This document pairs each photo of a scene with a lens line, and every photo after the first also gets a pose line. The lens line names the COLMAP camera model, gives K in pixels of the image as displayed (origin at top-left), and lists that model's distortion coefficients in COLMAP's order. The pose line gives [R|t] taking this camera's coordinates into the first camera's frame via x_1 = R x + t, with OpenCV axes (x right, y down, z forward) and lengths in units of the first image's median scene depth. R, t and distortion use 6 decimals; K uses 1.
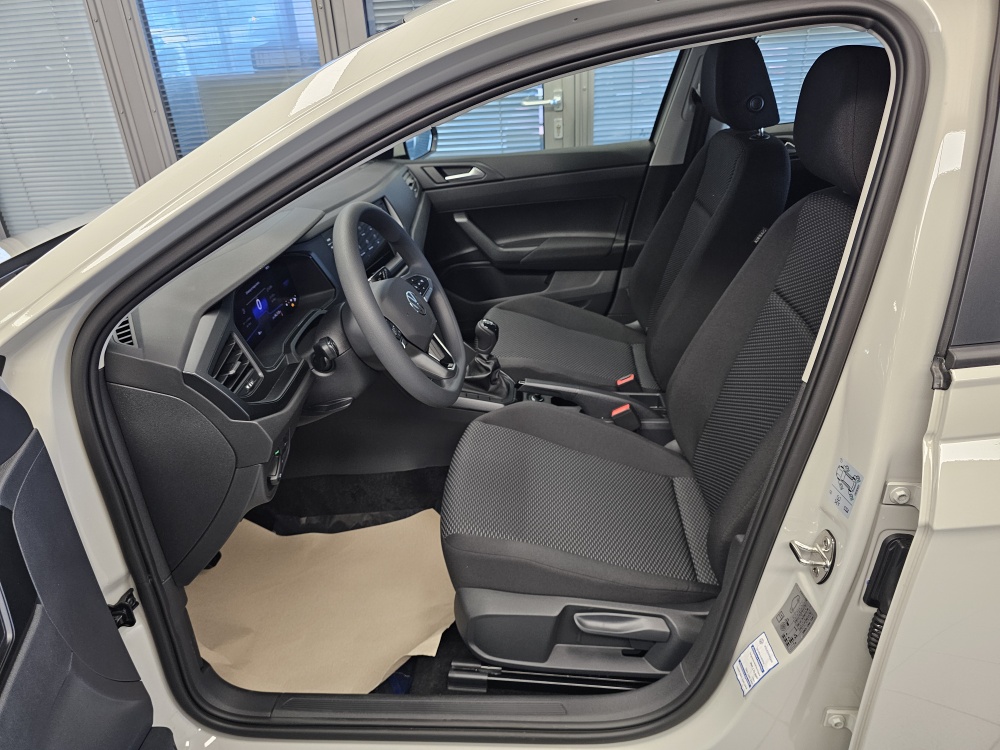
lens RADIAL K [[694.0, 0, 506.9], [0, 694.0, 373.4], [0, 0, 1]] dist [0.079963, -0.071815]
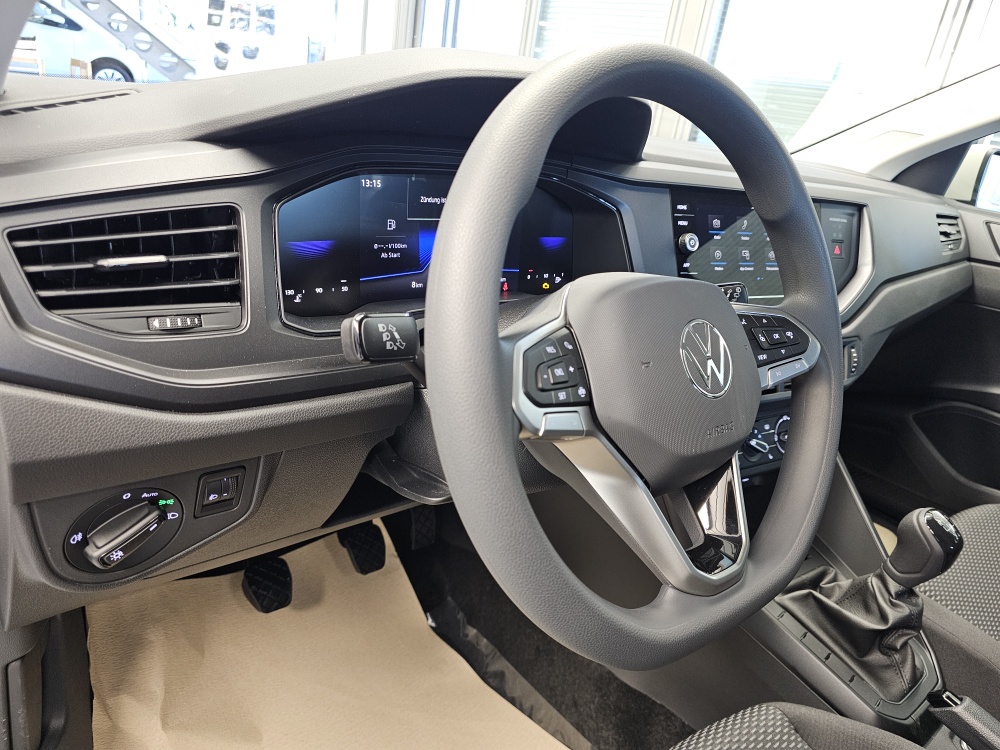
lens RADIAL K [[694.0, 0, 506.9], [0, 694.0, 373.4], [0, 0, 1]] dist [0.079963, -0.071815]
pose [[0.679420, 0.423782, -0.598997, 0.012160], [-0.488341, 0.870453, 0.061926, -0.050304], [0.547642, 0.250441, 0.798353, 0.500711]]
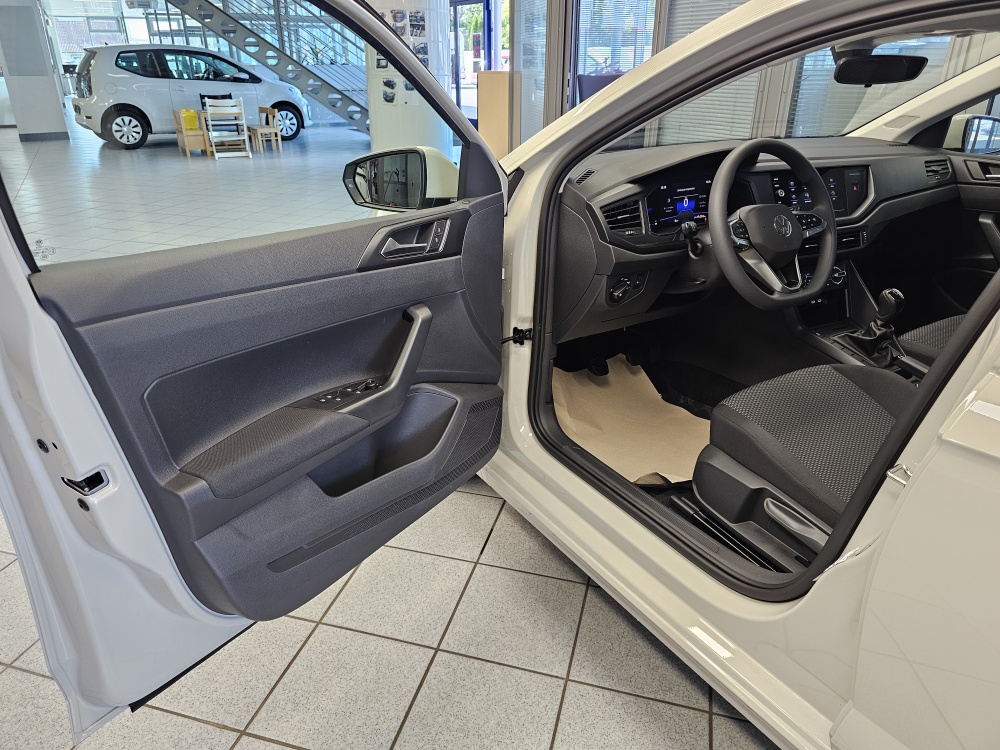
lens RADIAL K [[680.2, 0, 498.3], [0, 680.2, 356.5], [0, 0, 1]] dist [0.071967, -0.060761]
pose [[0.590994, 0.377241, -0.713033, 0.401462], [-0.396306, 0.905669, 0.150683, 0.094850], [0.702615, 0.193526, 0.684748, -0.112542]]
